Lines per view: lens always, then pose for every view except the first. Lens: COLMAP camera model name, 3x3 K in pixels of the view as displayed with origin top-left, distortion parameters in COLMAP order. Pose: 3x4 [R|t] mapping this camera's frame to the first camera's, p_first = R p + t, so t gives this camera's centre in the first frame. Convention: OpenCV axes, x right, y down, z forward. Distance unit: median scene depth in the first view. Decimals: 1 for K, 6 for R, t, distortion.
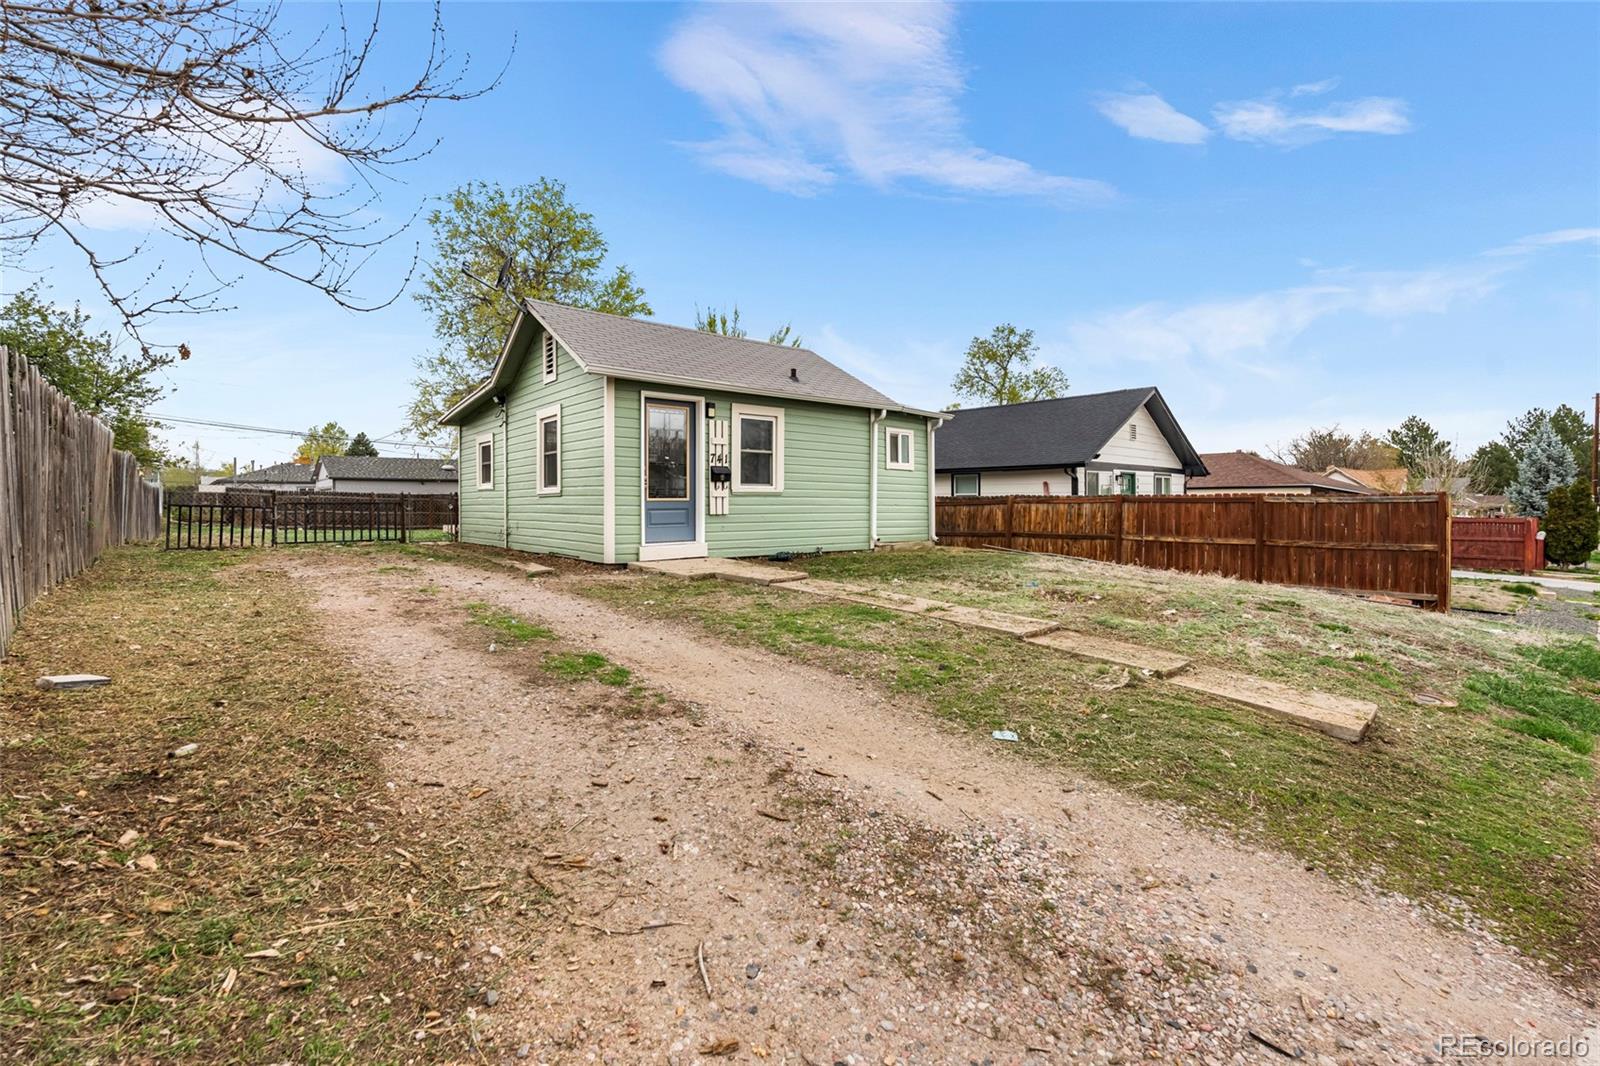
lens RADIAL K [[705.3, 0, 800.0], [0, 705.3, 533.0], [0, 0, 1]] dist [-0.012812, -0.000339]
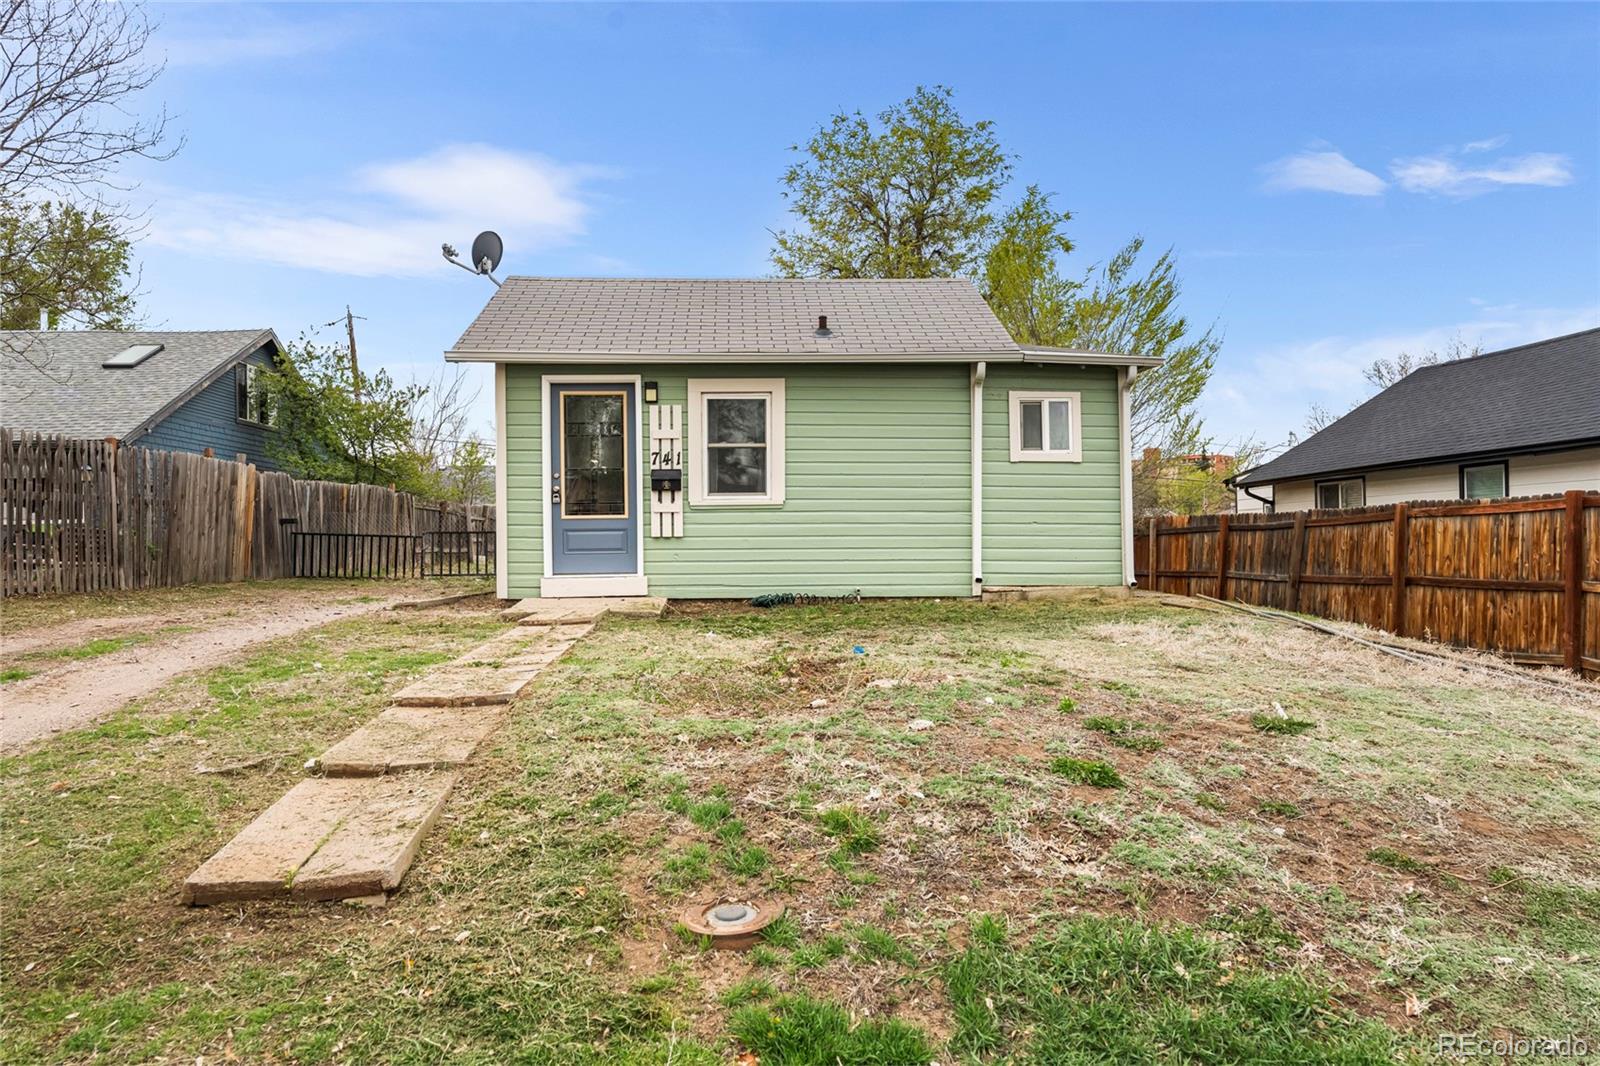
lens RADIAL K [[1057.9, 0, 800.2], [0, 1057.9, 558.9], [0, 0, 1]] dist [-0.000138, -0.000019]
pose [[0.795854, 0.001934, -0.605485, 0.595400], [-0.018918, 0.999586, -0.021673, 0.015106], [0.605193, 0.028704, 0.795561, 0.218116]]
